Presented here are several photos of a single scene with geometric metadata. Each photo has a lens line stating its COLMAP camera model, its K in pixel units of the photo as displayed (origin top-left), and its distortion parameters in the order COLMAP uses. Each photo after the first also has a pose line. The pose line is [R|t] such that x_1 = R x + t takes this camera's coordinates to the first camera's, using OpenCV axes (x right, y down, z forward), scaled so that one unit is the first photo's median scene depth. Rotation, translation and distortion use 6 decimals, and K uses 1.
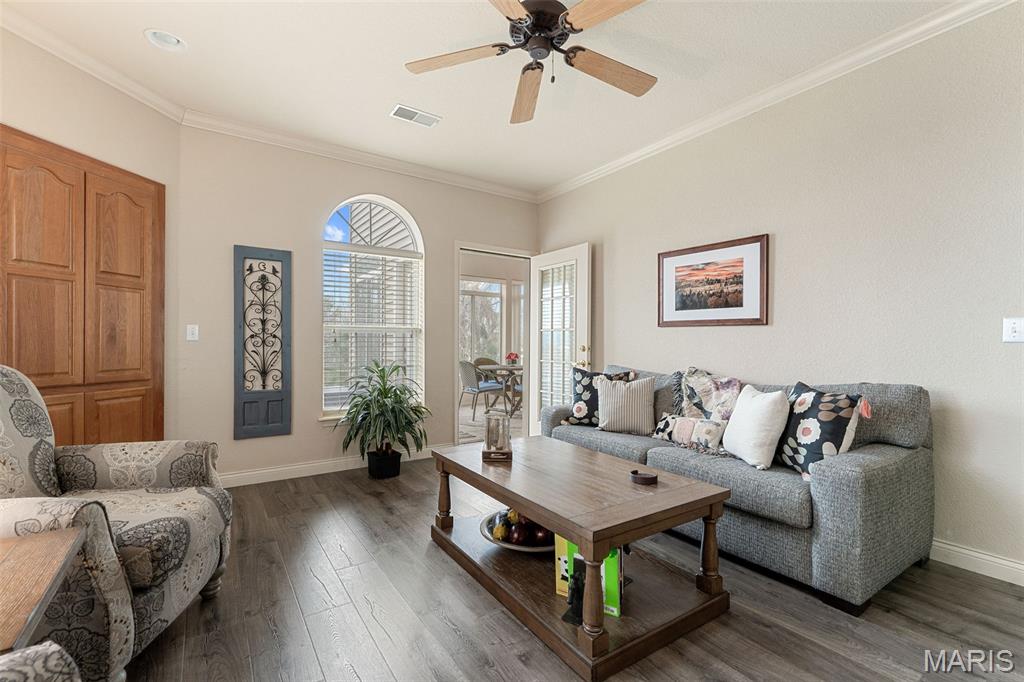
lens RADIAL K [[443.5, 0, 509.5], [0, 443.5, 343.8], [0, 0, 1]] dist [-0.002860, -0.000013]
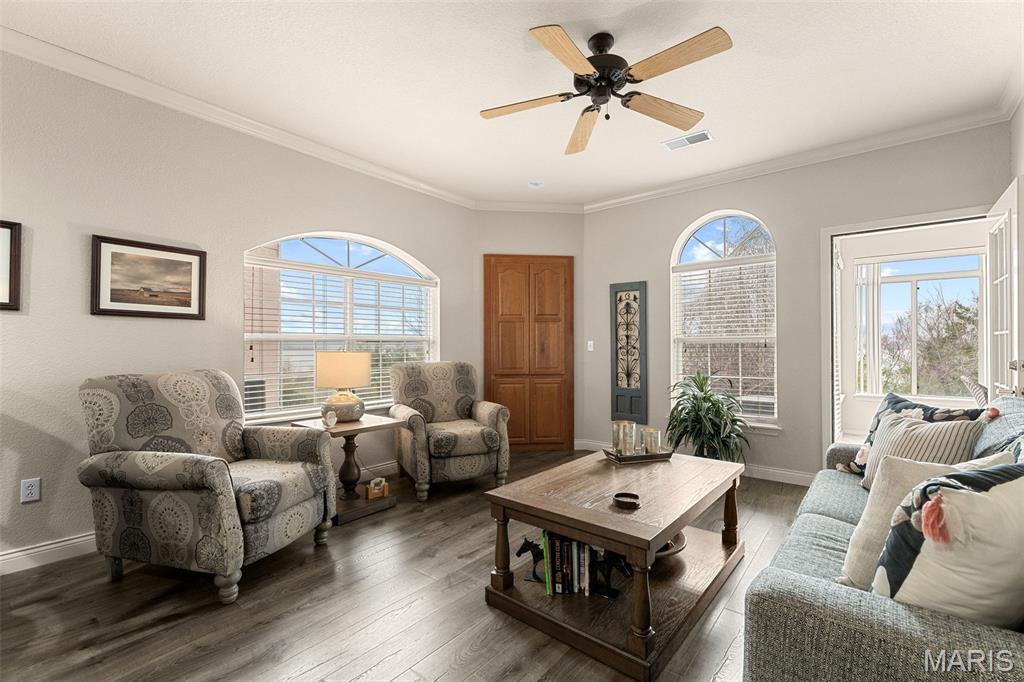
lens RADIAL K [[443.5, 0, 509.5], [0, 443.5, 343.8], [0, 0, 1]] dist [-0.002860, -0.000013]
pose [[0.271225, -0.012864, -0.962430, 0.685781], [-0.002087, 0.999900, -0.013953, -0.010316], [0.962514, 0.005793, 0.271171, 0.305879]]
